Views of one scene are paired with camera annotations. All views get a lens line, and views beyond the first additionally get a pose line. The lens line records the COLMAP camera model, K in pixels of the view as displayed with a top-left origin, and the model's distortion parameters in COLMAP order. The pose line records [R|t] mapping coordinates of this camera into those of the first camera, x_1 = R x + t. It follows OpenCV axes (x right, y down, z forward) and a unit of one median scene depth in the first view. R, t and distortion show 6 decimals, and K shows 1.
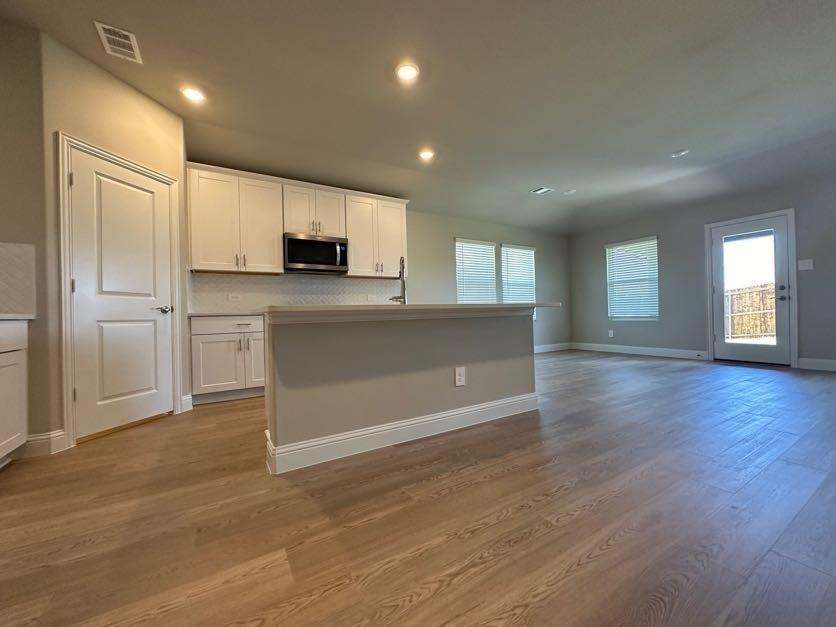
lens RADIAL K [[332.8, 0, 418.8], [0, 332.8, 312.6], [0, 0, 1]] dist [-0.005389, 0.000961]
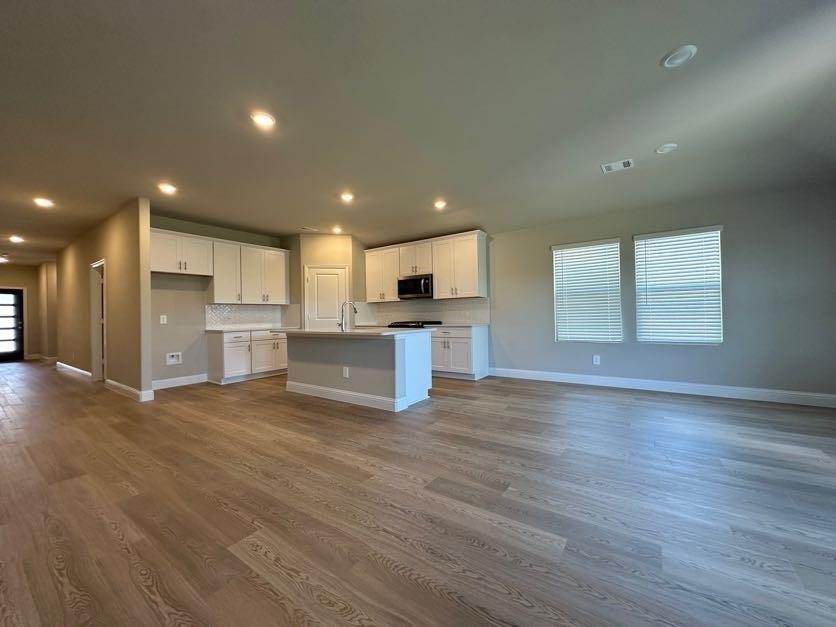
lens RADIAL K [[332.8, 0, 418.8], [0, 332.8, 312.6], [0, 0, 1]] dist [-0.005389, 0.000961]
pose [[0.401048, 0.010377, -0.915998, 1.101592], [0.012746, 0.999776, 0.016907, -0.084035], [0.915969, -0.018456, 0.400825, 0.396409]]
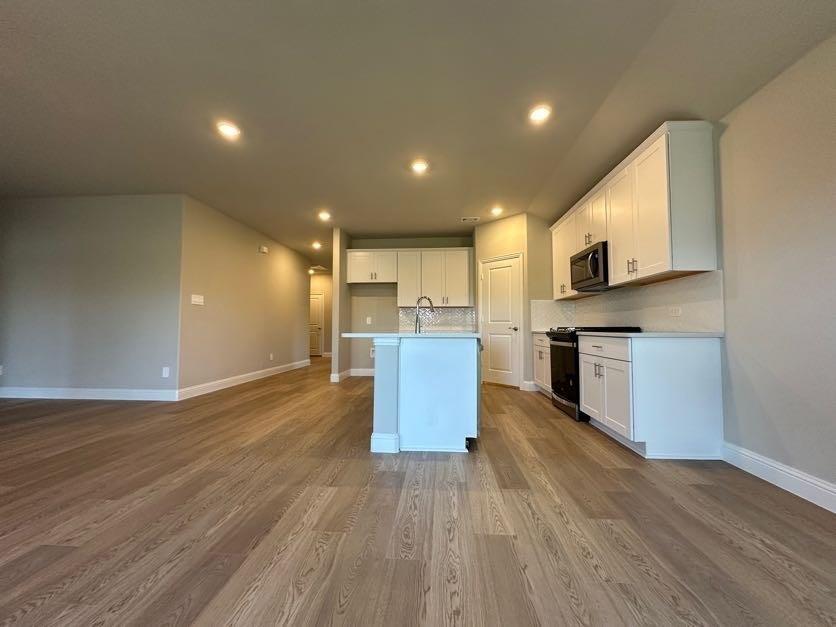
lens RADIAL K [[332.8, 0, 418.8], [0, 332.8, 312.6], [0, 0, 1]] dist [-0.005389, 0.000961]
pose [[-0.573713, -0.013309, -0.818948, 0.708018], [0.016685, 0.999471, -0.027932, -0.038289], [0.818886, -0.029689, -0.573188, 1.130770]]
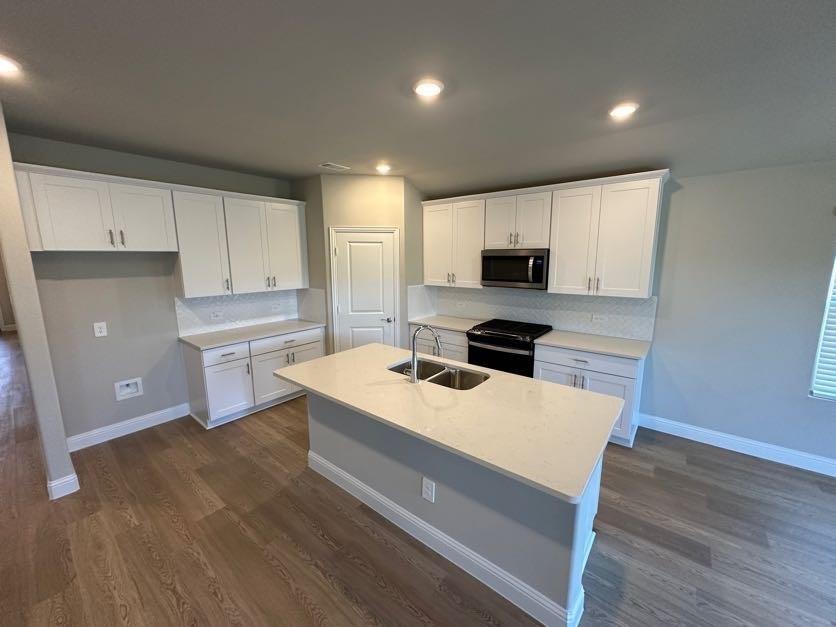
lens RADIAL K [[332.8, 0, 418.8], [0, 332.8, 312.6], [0, 0, 1]] dist [-0.005389, 0.000961]
pose [[0.343414, 0.178808, -0.922006, 0.469967], [-0.001110, 0.981786, 0.189988, -0.231801], [0.939183, -0.064221, 0.337357, 0.436499]]
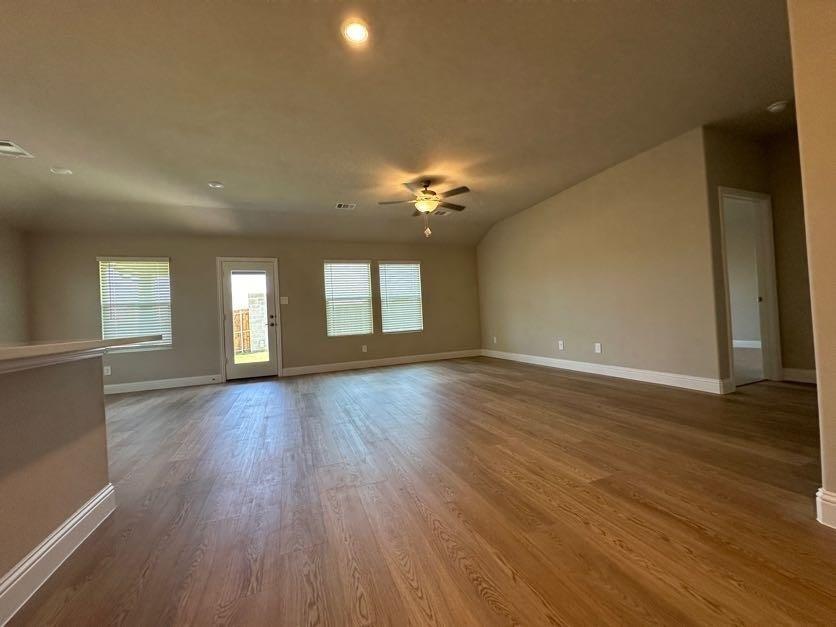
lens RADIAL K [[332.8, 0, 418.8], [0, 332.8, 312.6], [0, 0, 1]] dist [-0.005389, 0.000961]
pose [[0.166428, 0.029025, 0.985626, -0.112384], [0.046276, 0.998235, -0.037210, -0.016264], [-0.984967, 0.051804, 0.164791, 0.228684]]
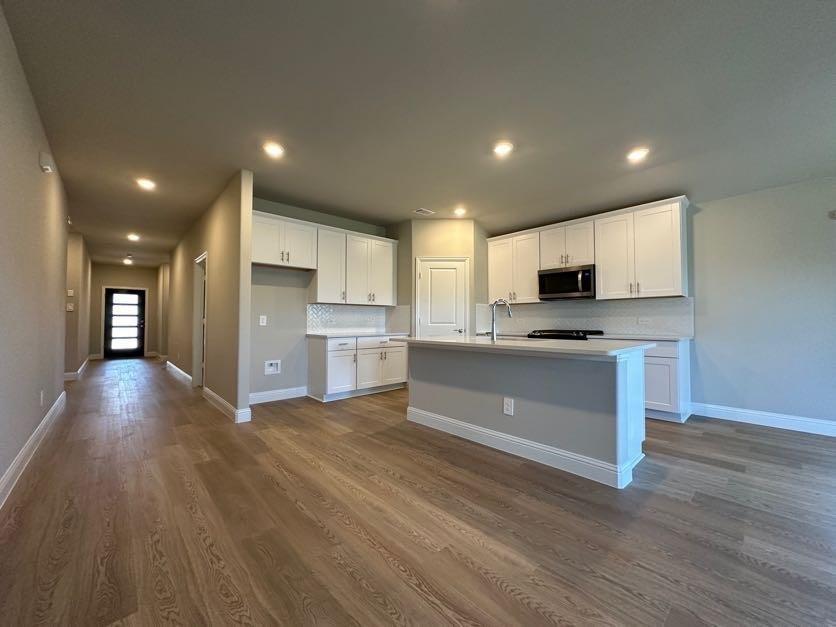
lens RADIAL K [[332.8, 0, 418.8], [0, 332.8, 312.6], [0, 0, 1]] dist [-0.005389, 0.000961]
pose [[0.202804, -0.002402, -0.979216, 0.694693], [-0.002053, 0.999994, -0.002878, -0.072686], [0.979217, 0.002594, 0.202798, 0.283303]]
